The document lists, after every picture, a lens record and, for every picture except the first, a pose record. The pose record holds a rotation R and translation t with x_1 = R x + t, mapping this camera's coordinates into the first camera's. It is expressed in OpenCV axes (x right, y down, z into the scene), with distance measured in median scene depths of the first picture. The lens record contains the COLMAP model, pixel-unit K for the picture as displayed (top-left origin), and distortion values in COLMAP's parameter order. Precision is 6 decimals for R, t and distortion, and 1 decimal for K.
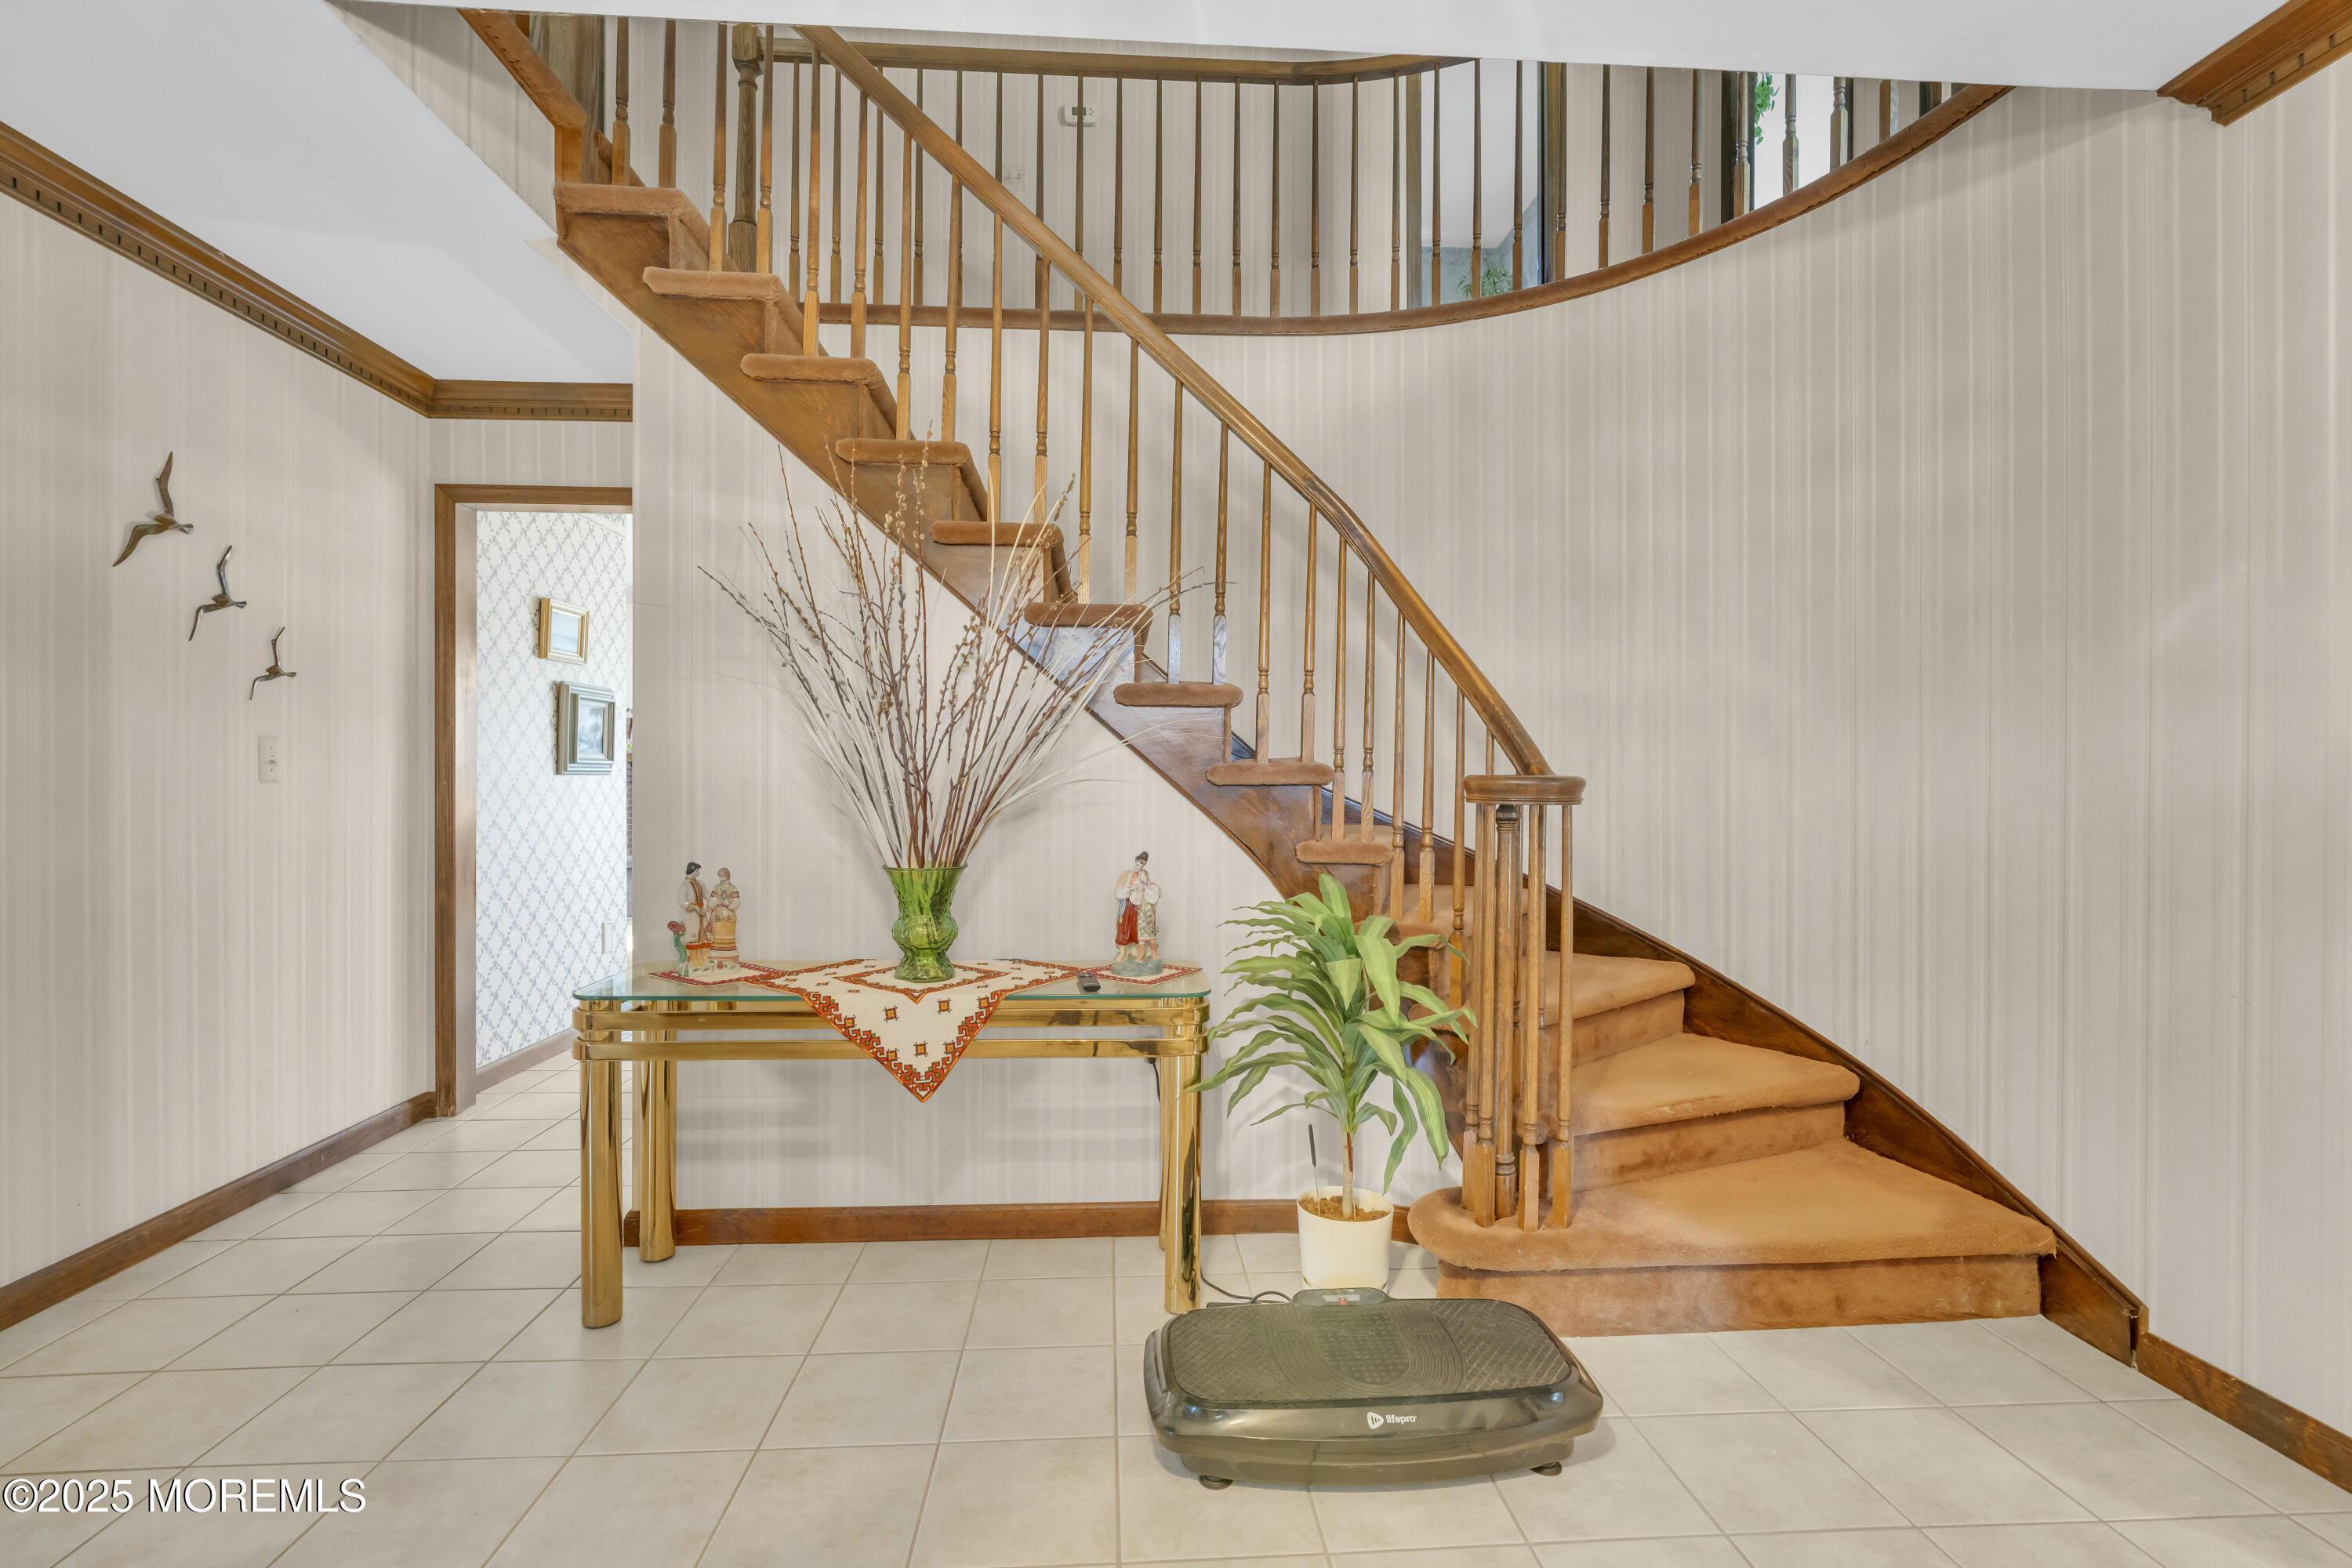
lens RADIAL K [[1063.8, 0, 1179.8], [0, 1063.8, 786.9], [0, 0, 1]] dist [-0.015396, 0.000098]
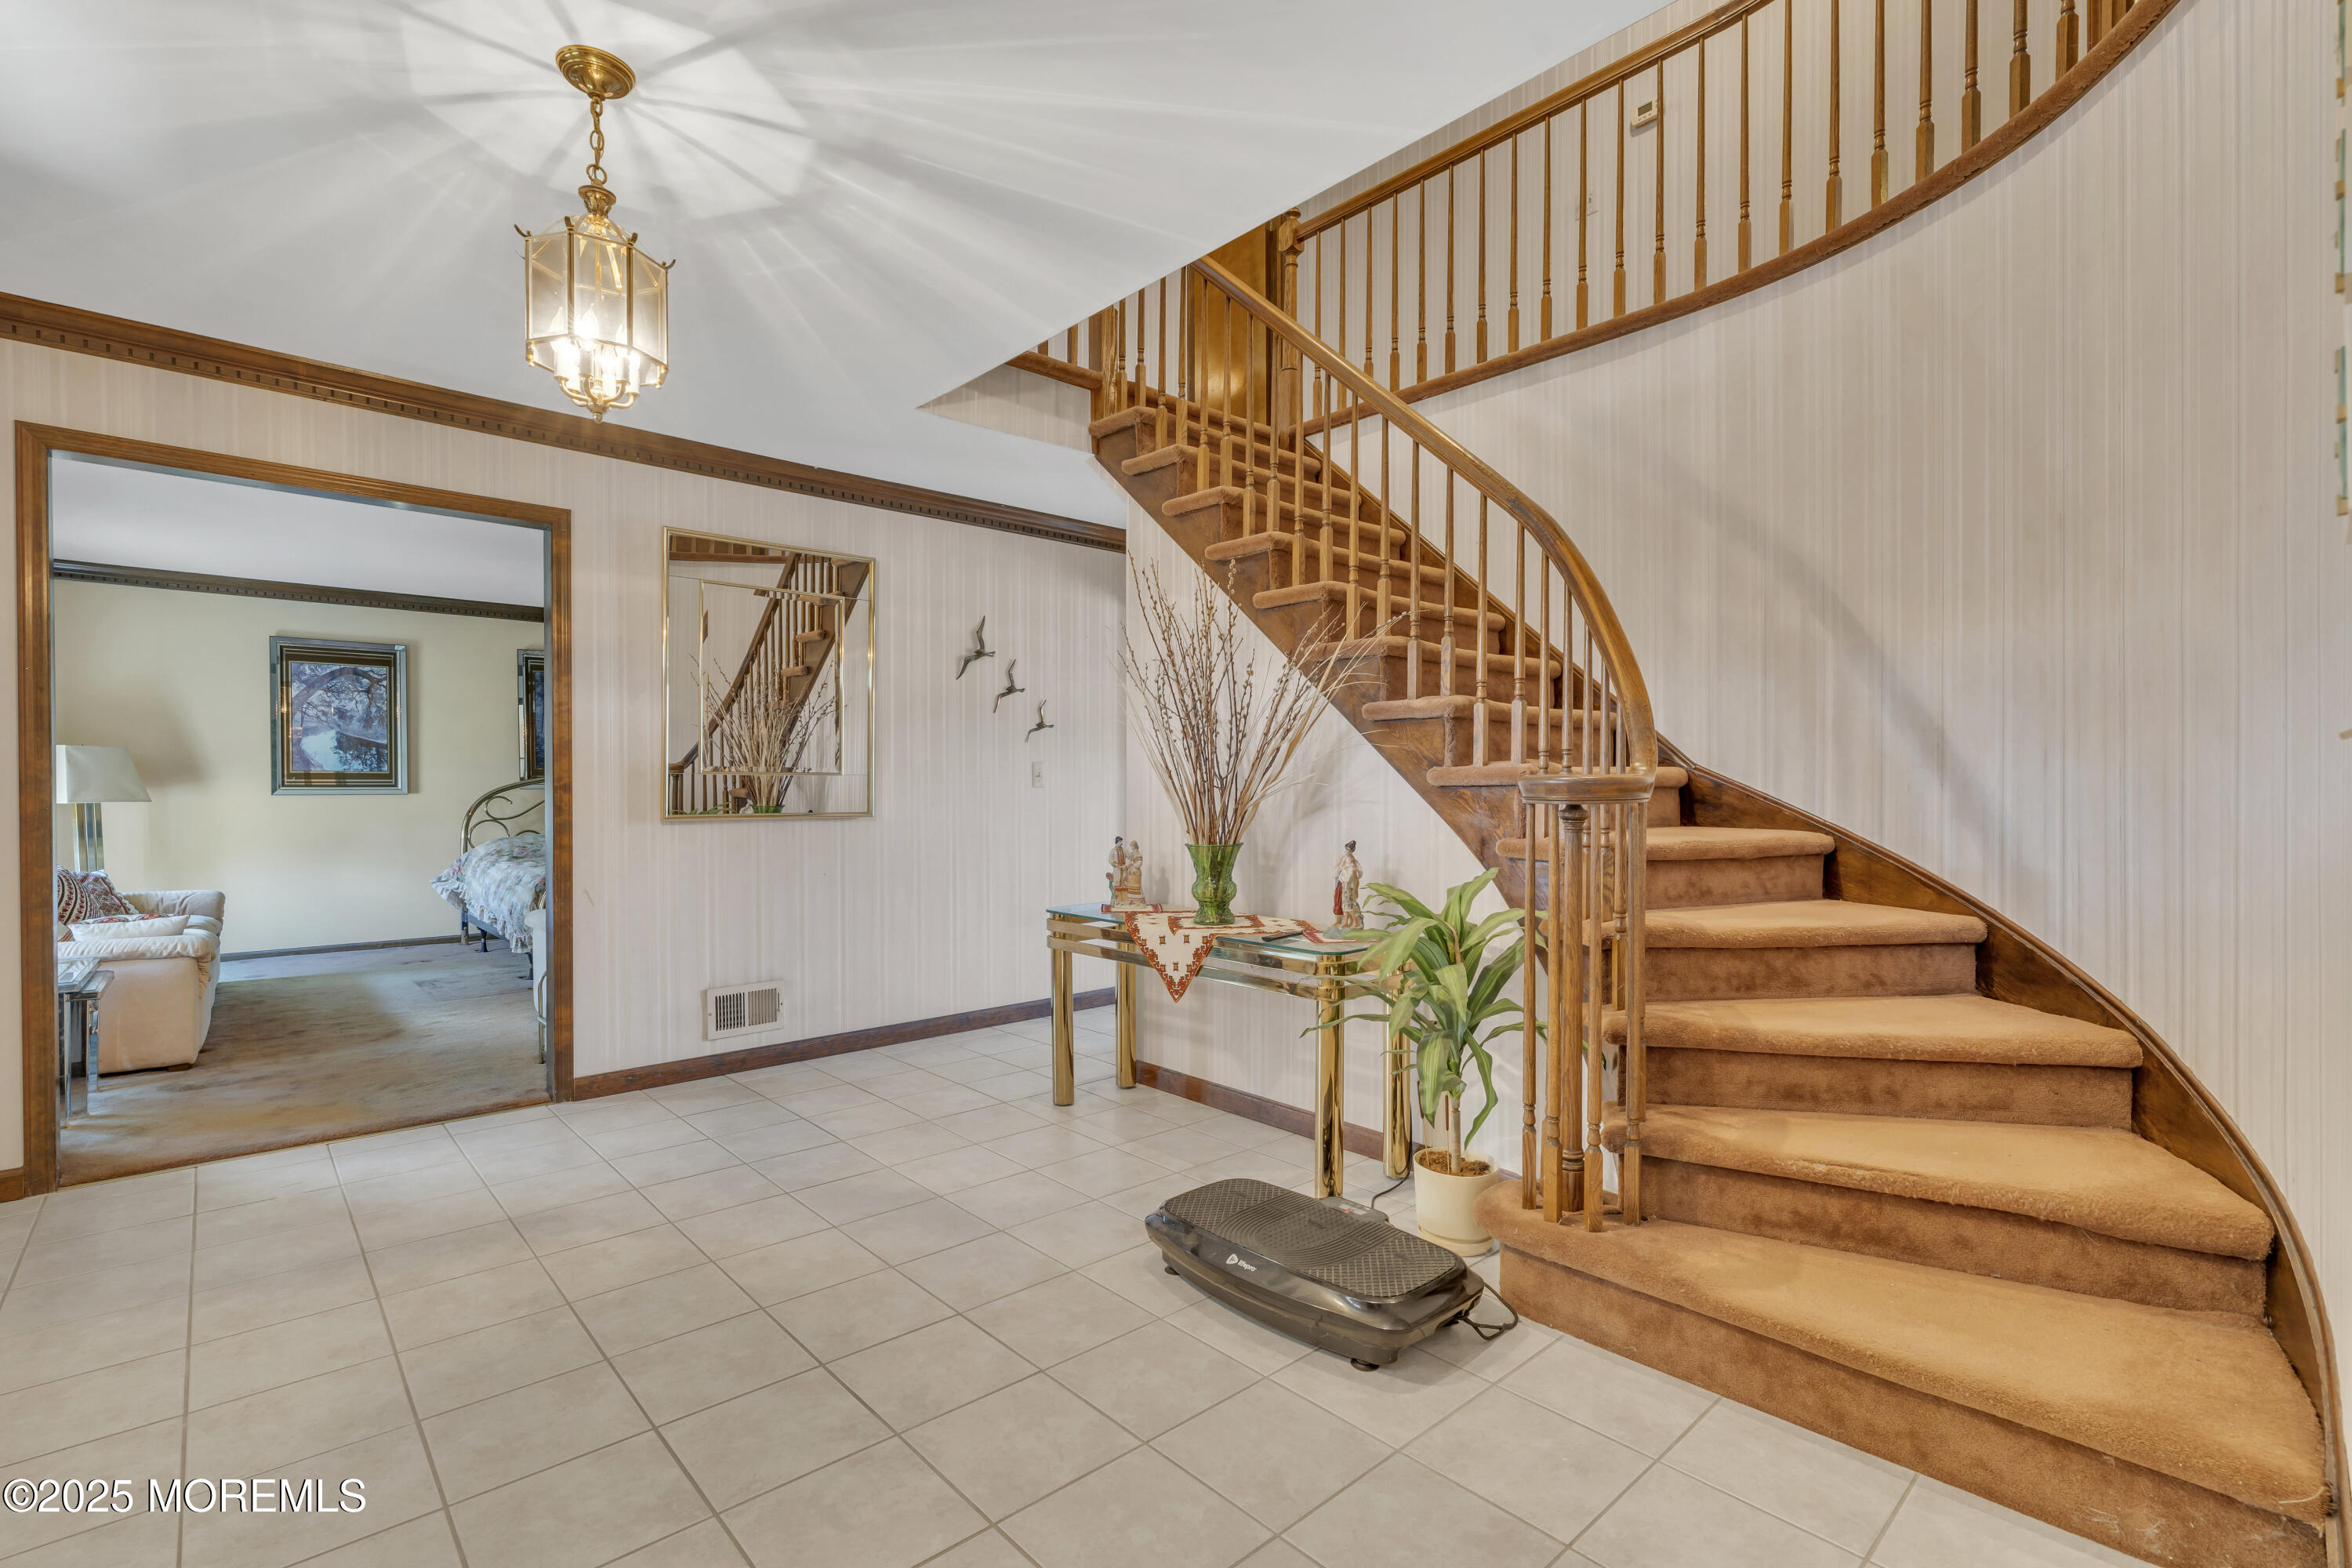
lens RADIAL K [[1063.8, 0, 1171.1], [0, 1063.8, 785.3], [0, 0, 1]] dist [-0.015396, 0.000098]
pose [[0.617751, -0.005659, -0.786353, 0.778159], [0.002680, 0.999983, -0.005090, 0.001755], [0.786369, 0.001037, 0.617756, 0.066865]]
